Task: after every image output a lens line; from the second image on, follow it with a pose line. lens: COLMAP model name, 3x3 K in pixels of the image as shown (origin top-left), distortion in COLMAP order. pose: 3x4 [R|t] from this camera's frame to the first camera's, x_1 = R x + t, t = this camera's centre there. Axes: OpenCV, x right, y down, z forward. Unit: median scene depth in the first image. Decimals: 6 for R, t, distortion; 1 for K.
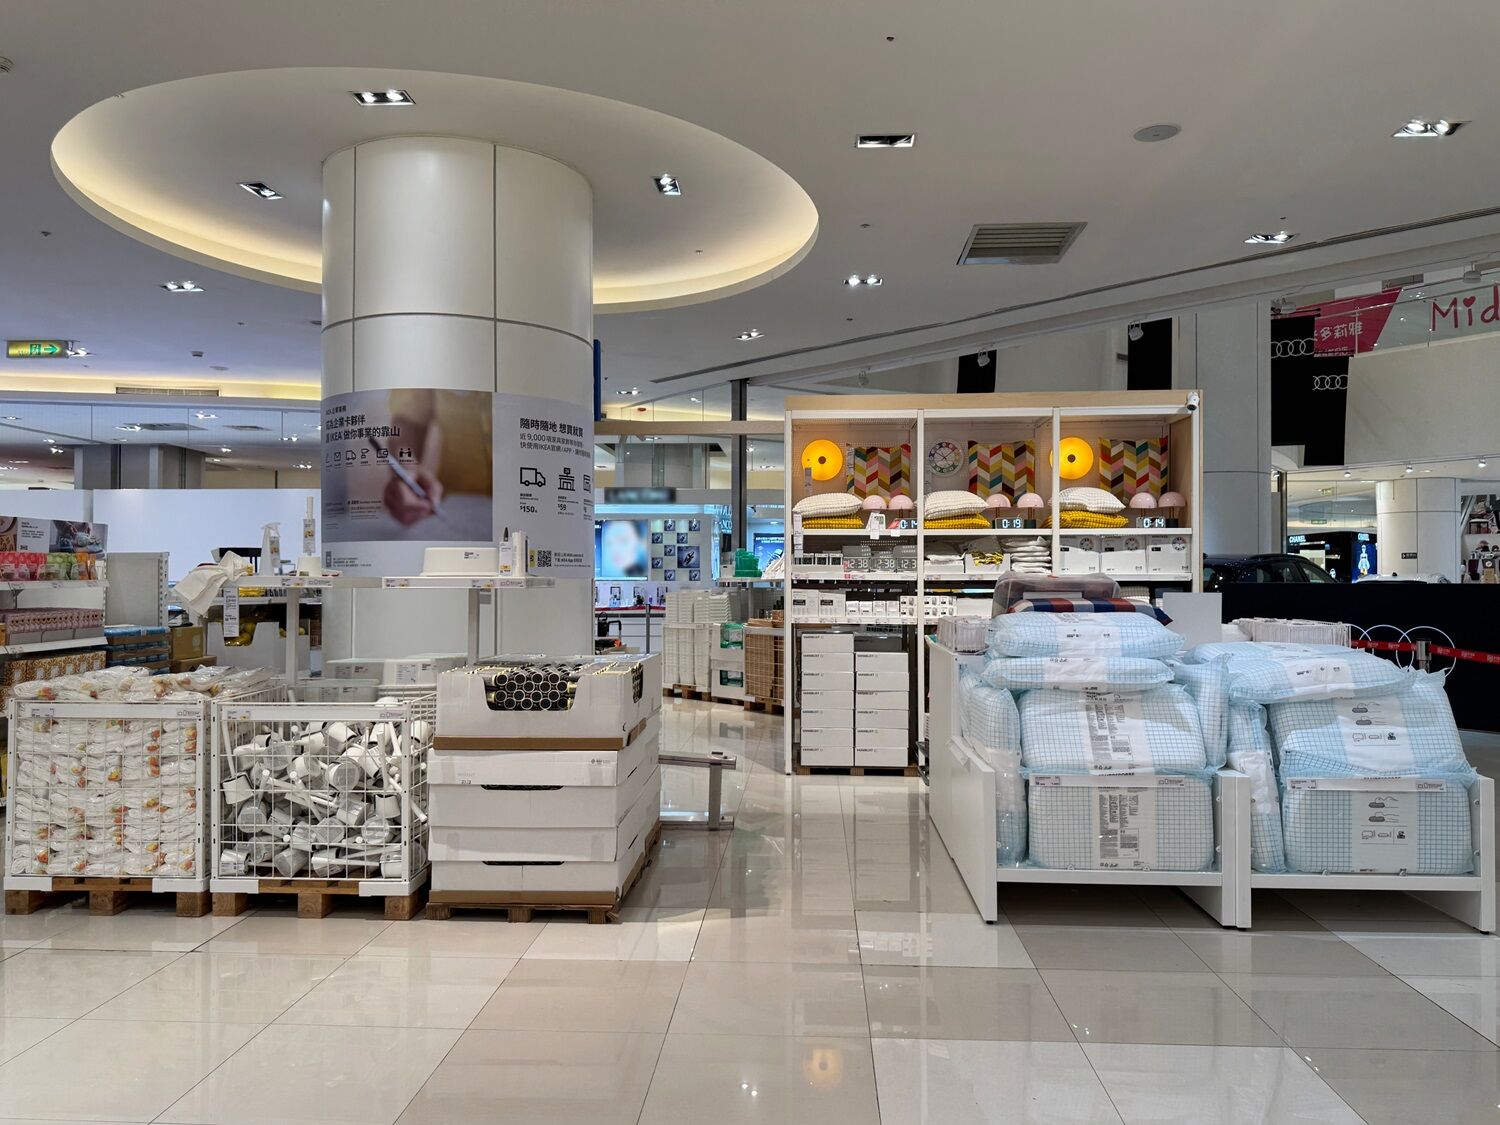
lens RADIAL K [[1052.1, 0, 750.0], [0, 1052.1, 562.5], [0, 0, 1]] dist [-0.002238, -0.001190]
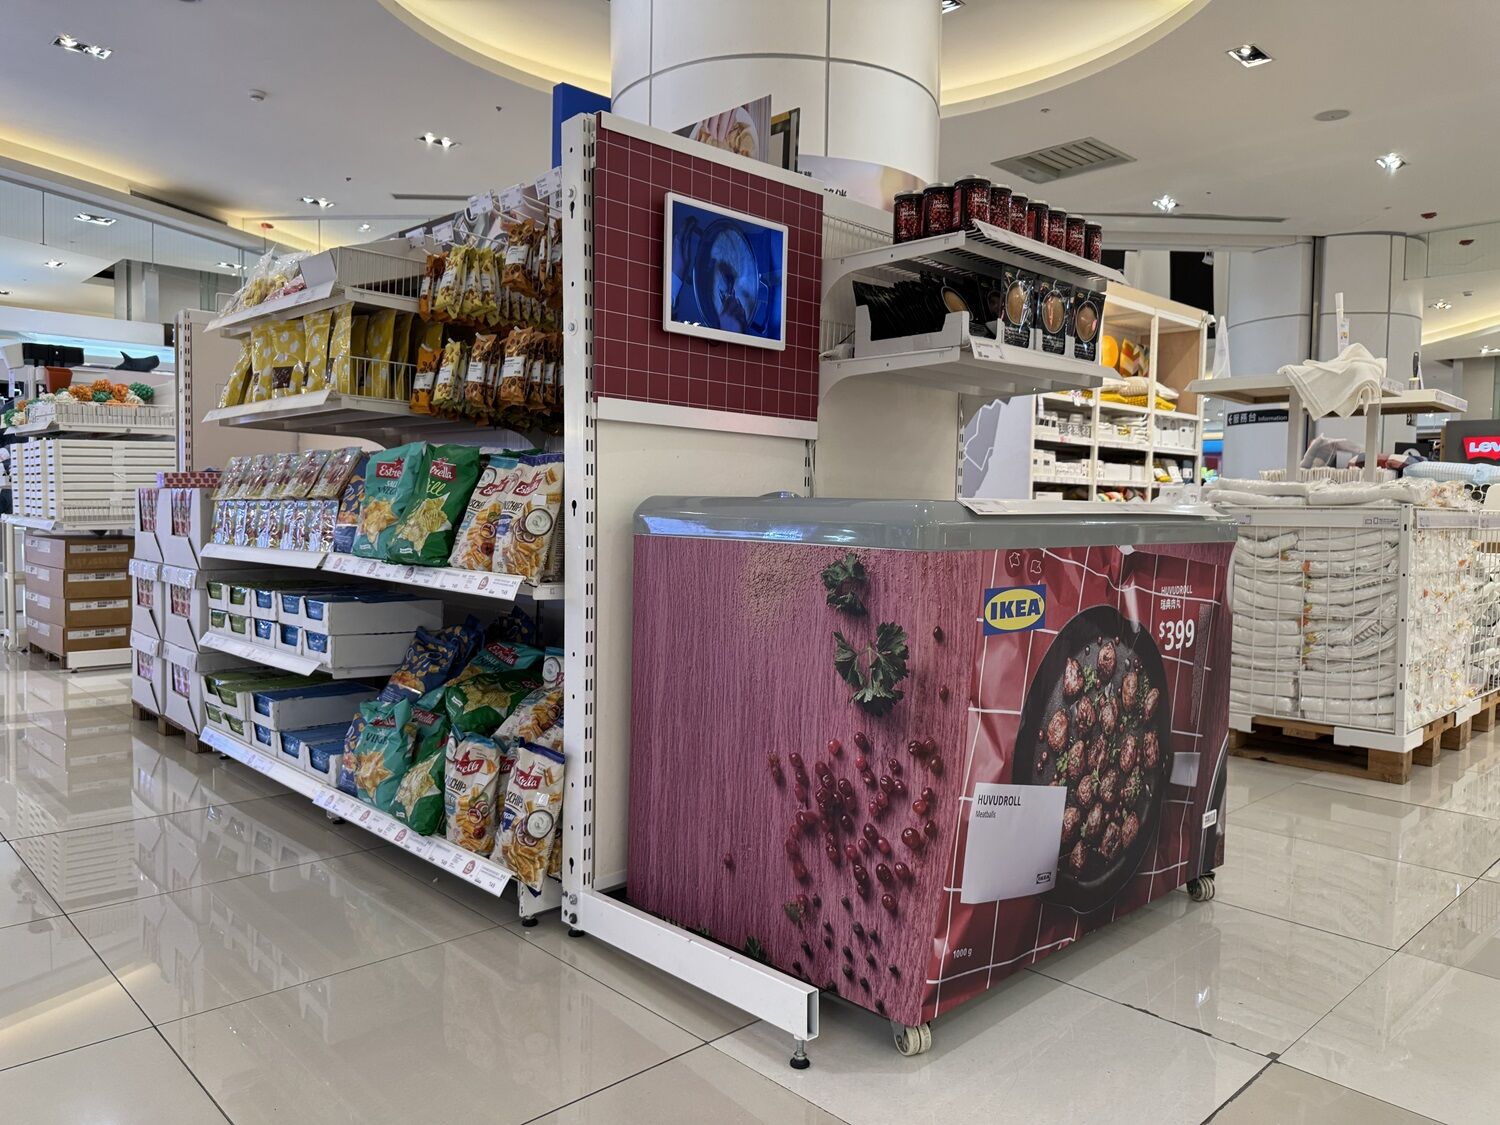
lens RADIAL K [[1052.1, 0, 750.0], [0, 1052.1, 562.5], [0, 0, 1]] dist [-0.002238, -0.001190]
pose [[0.675585, -0.023979, 0.736892, -0.912468], [-0.022922, 0.998305, 0.053500, 0.089124], [-0.736926, -0.053034, 0.673890, 0.505411]]
